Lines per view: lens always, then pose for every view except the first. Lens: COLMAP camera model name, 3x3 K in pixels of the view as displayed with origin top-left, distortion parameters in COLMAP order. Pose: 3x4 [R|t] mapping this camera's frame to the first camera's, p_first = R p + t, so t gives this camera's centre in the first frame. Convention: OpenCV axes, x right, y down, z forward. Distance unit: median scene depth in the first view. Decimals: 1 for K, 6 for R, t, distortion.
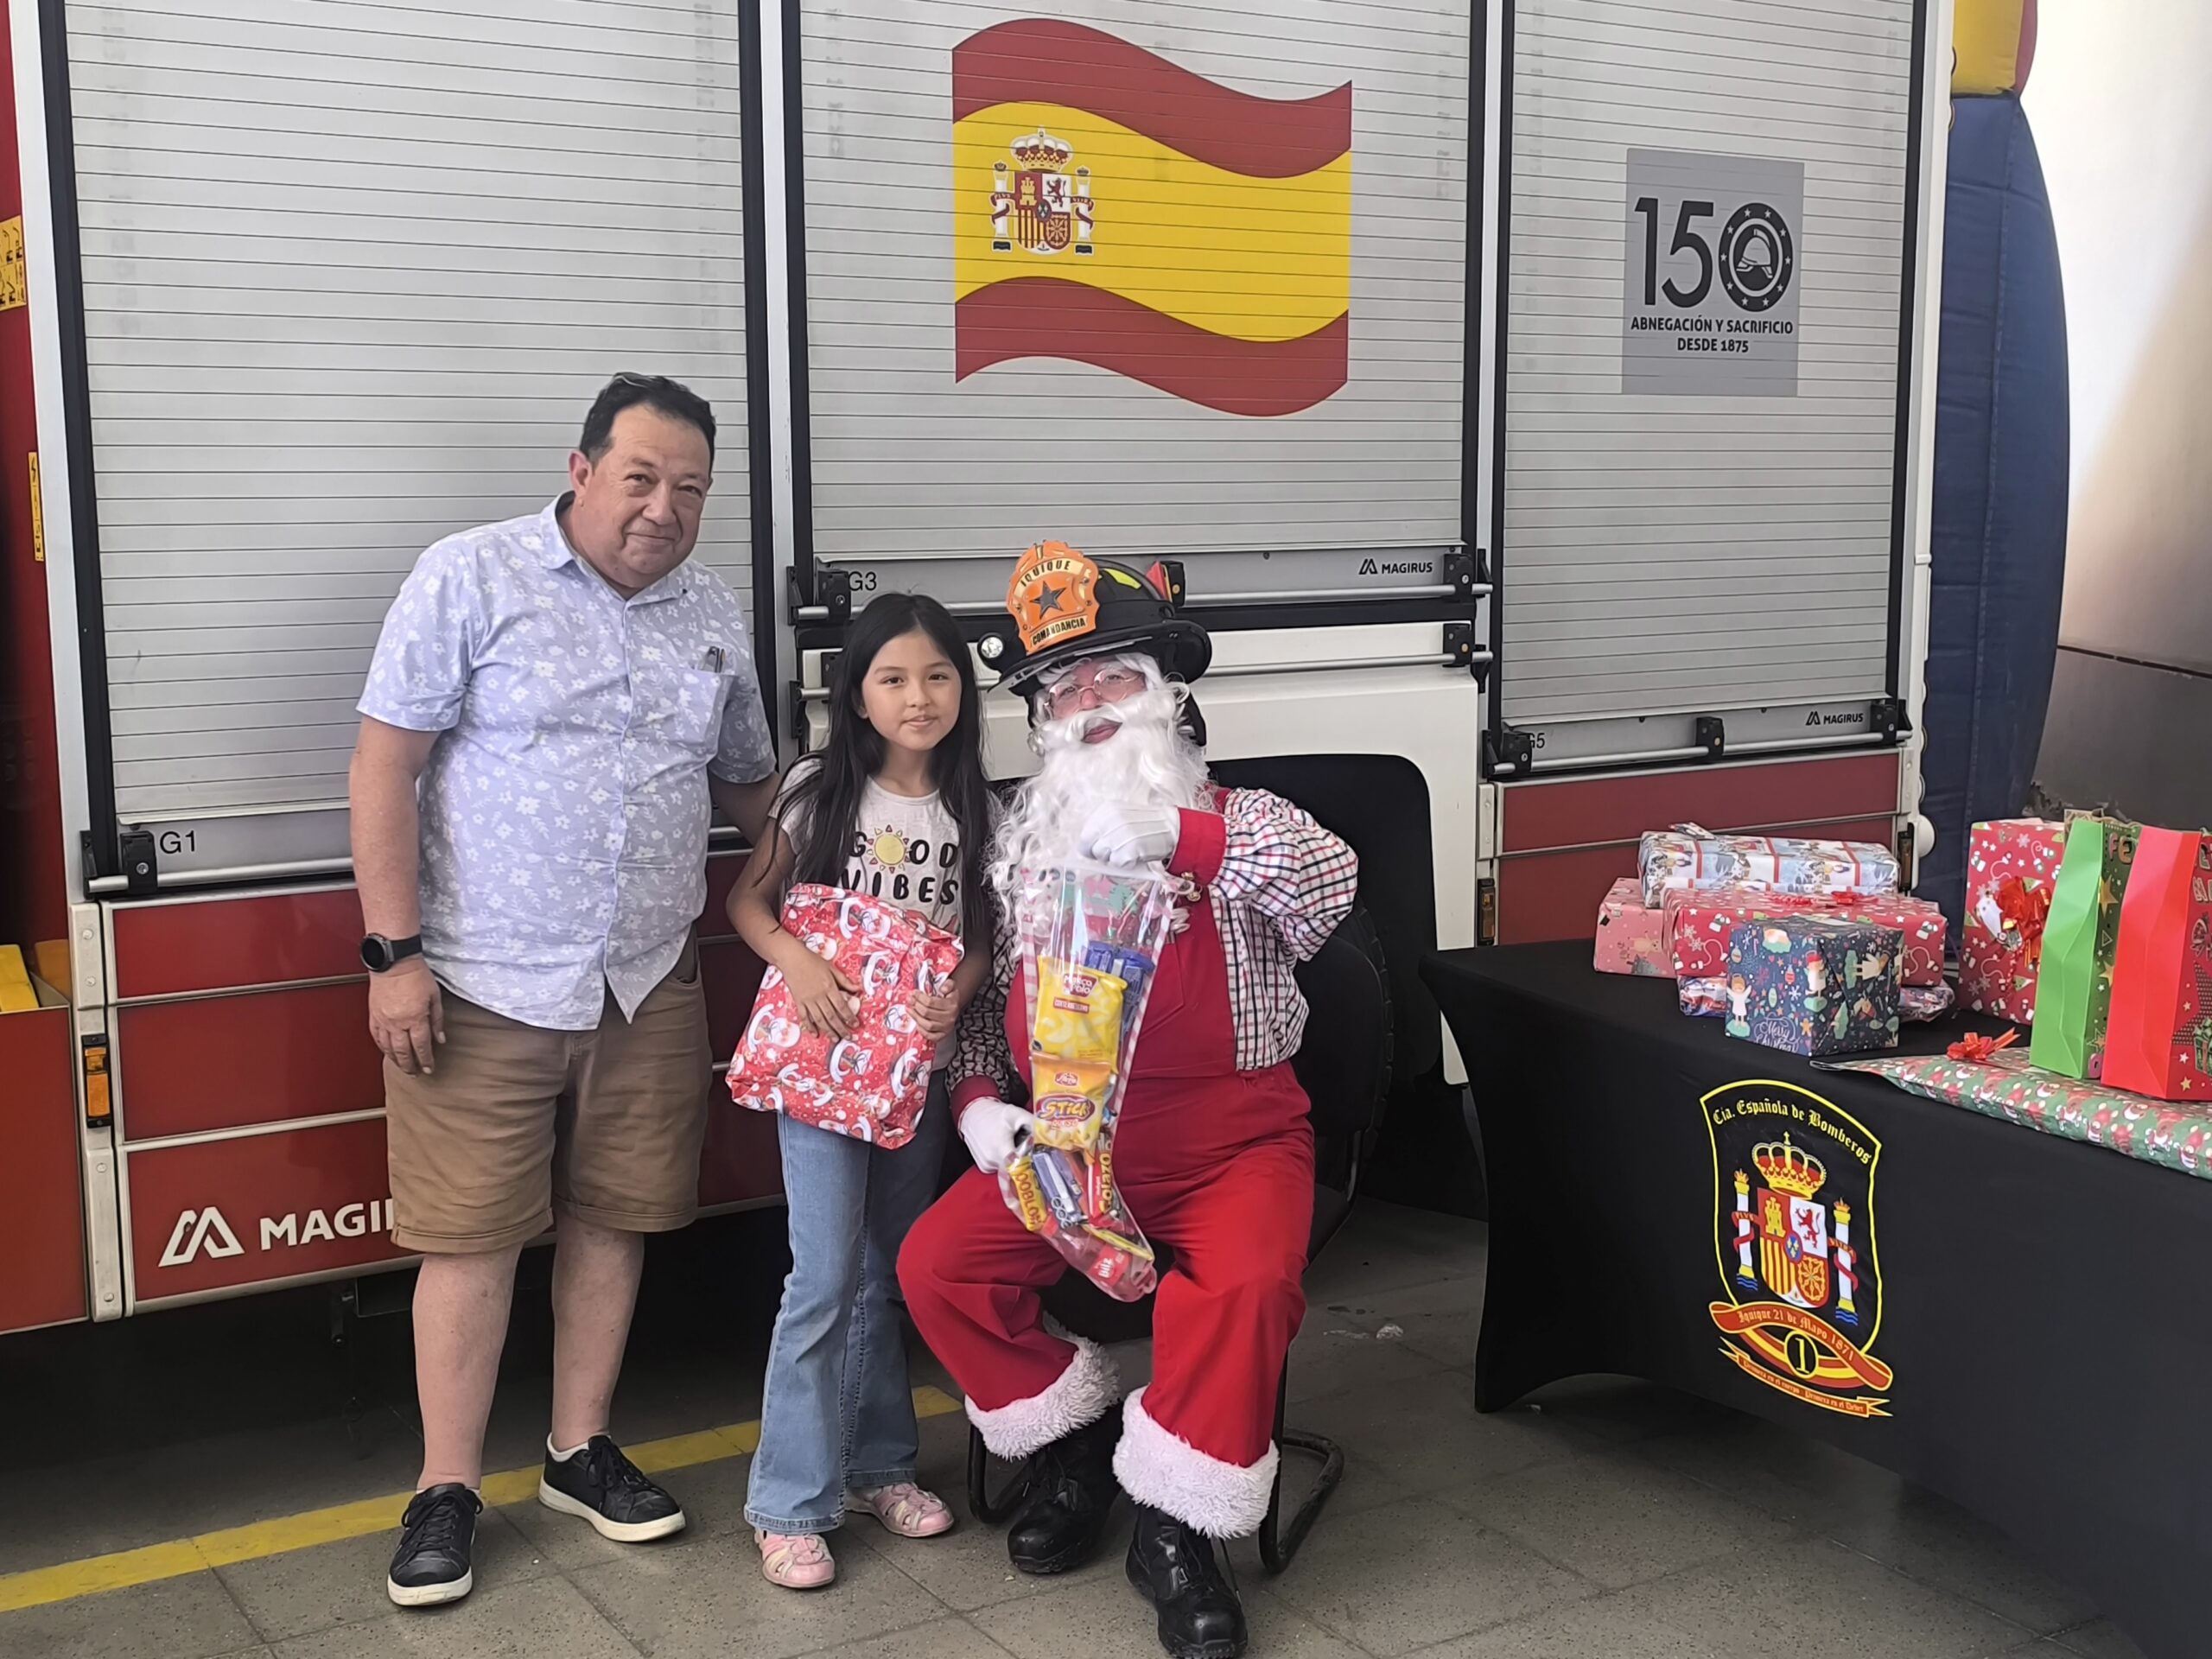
lens RADIAL K [[2620.5, 0, 1115.2], [0, 2620.5, 864.3], [0, 0, 1]] dist [0.137584, -0.435507]
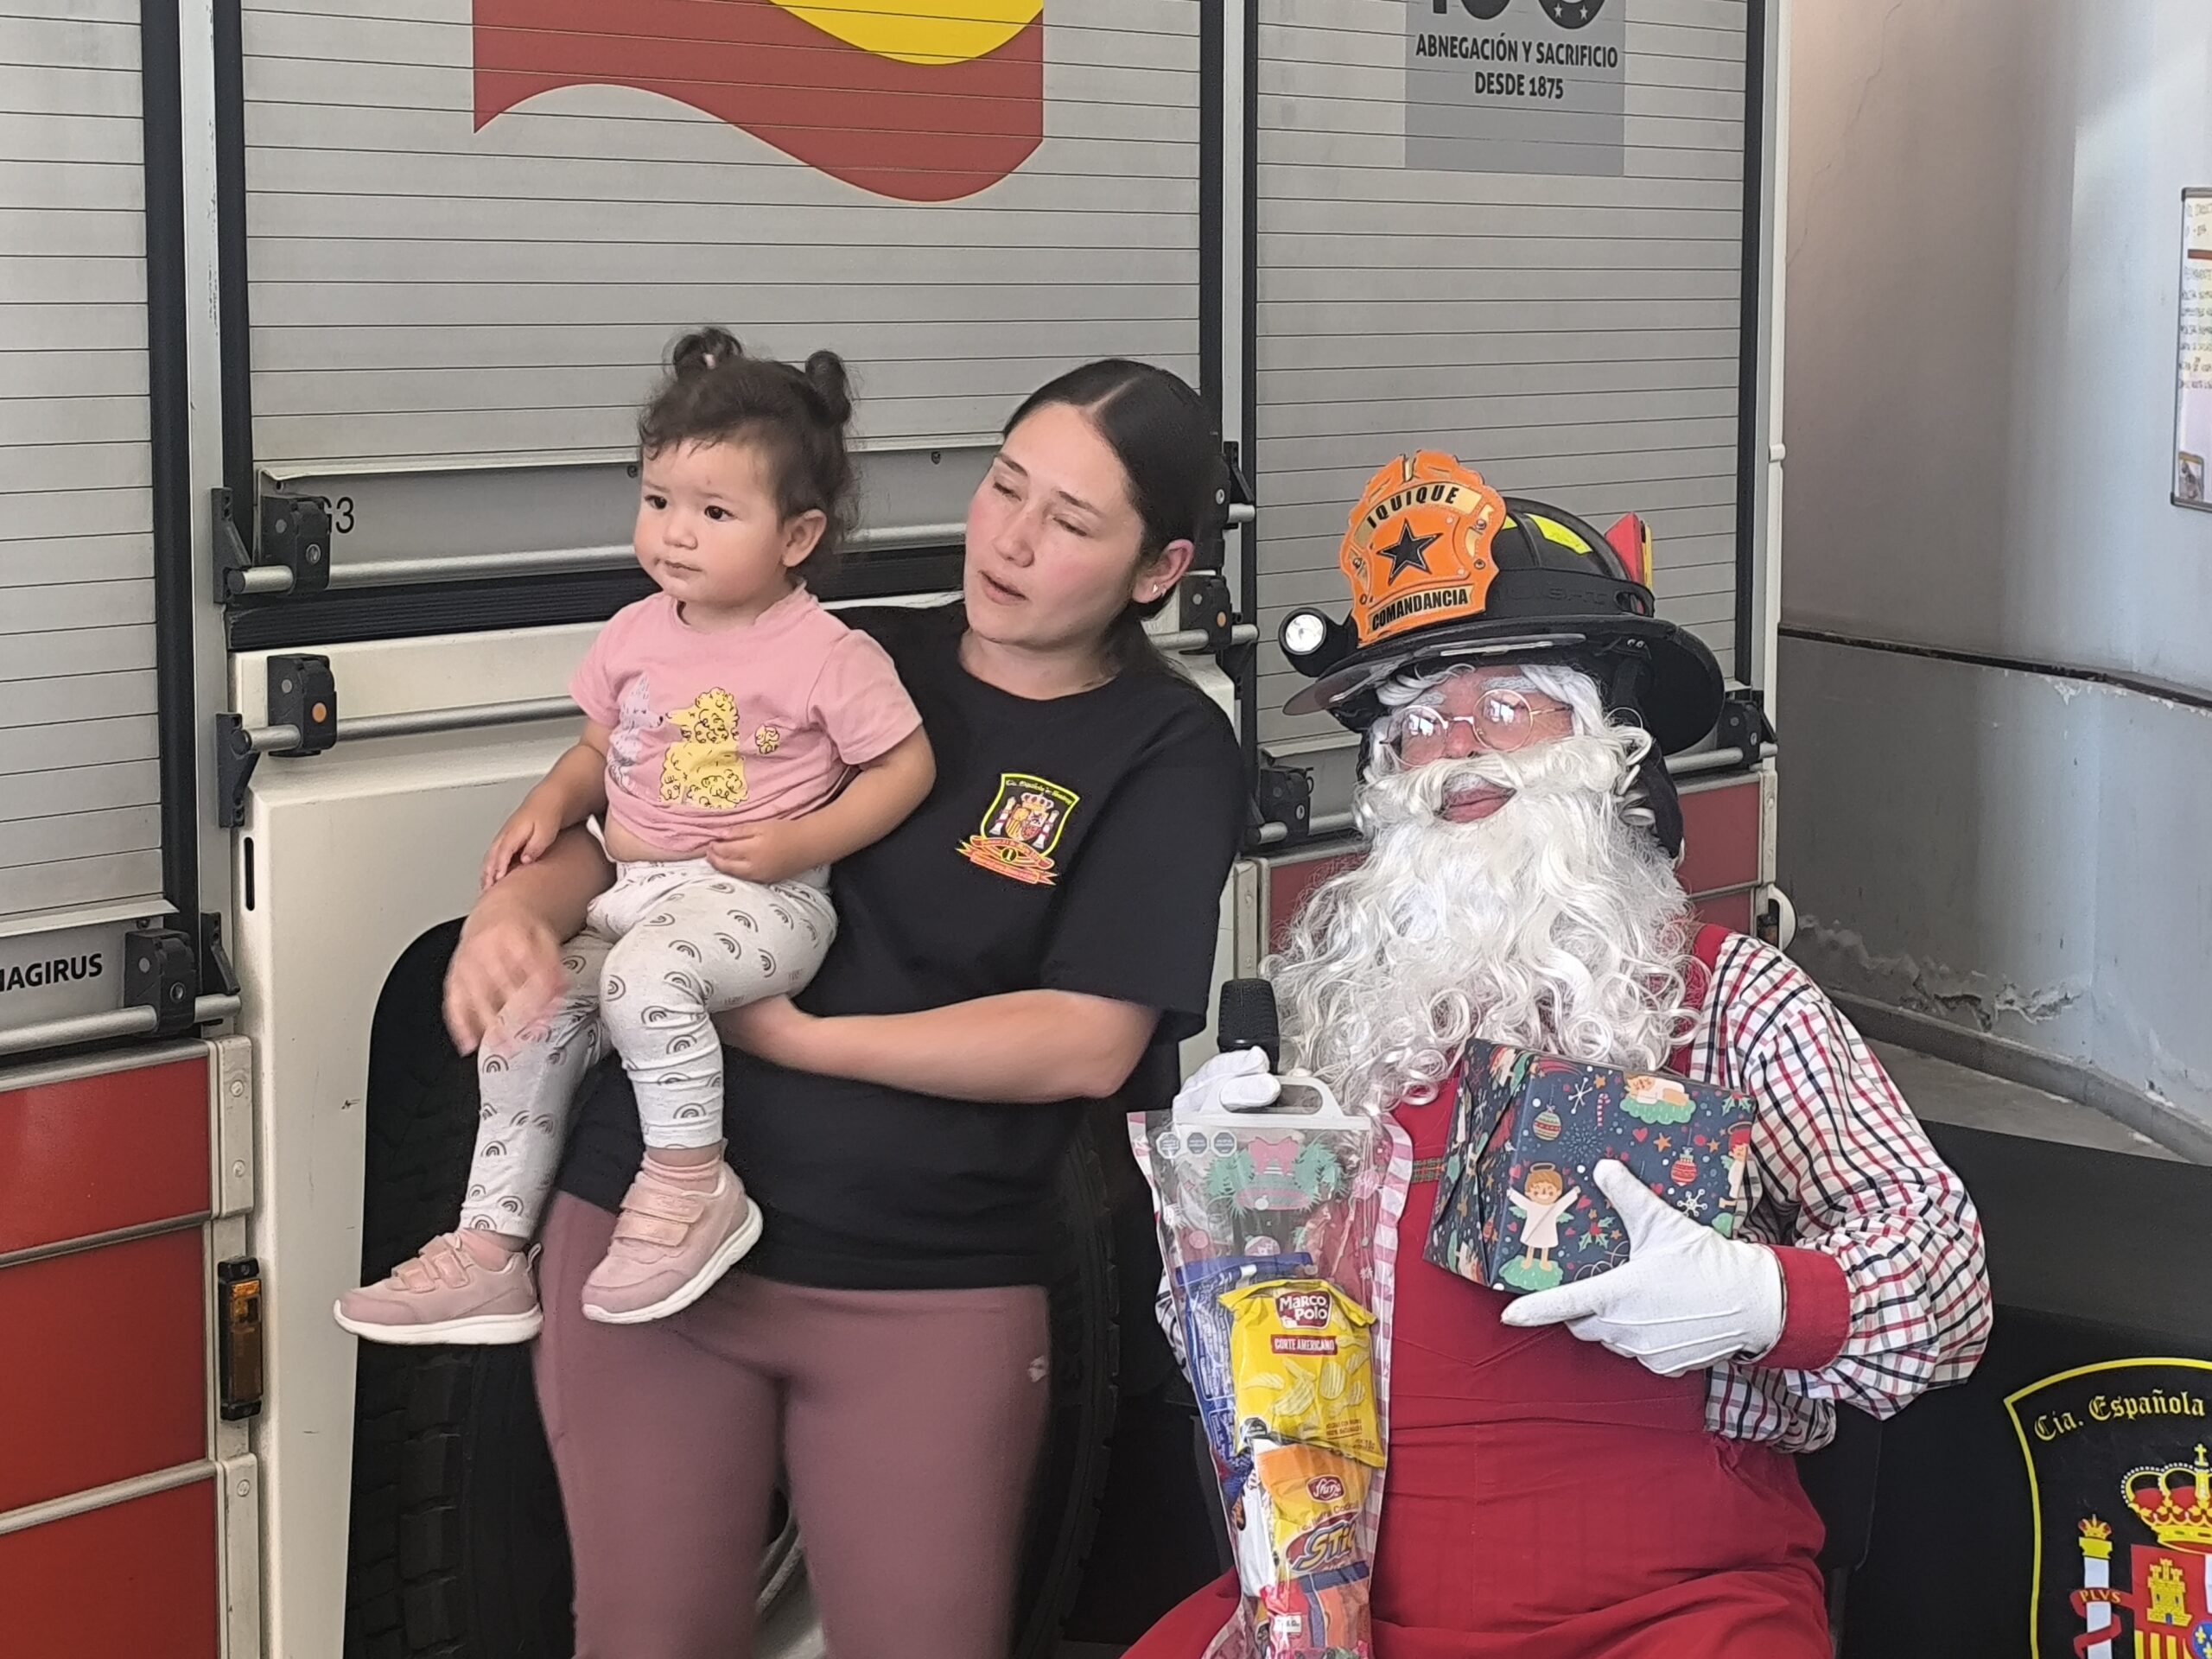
lens RADIAL K [[4828.8, 0, 1106.0], [0, 4828.8, 829.5], [0, 0, 1]] dist [0.237564, -0.953621]
pose [[0.927530, -0.036135, 0.371997, -0.312789], [0.047895, 0.998601, -0.022420, -0.018523], [-0.370666, 0.038612, 0.927963, 0.070397]]
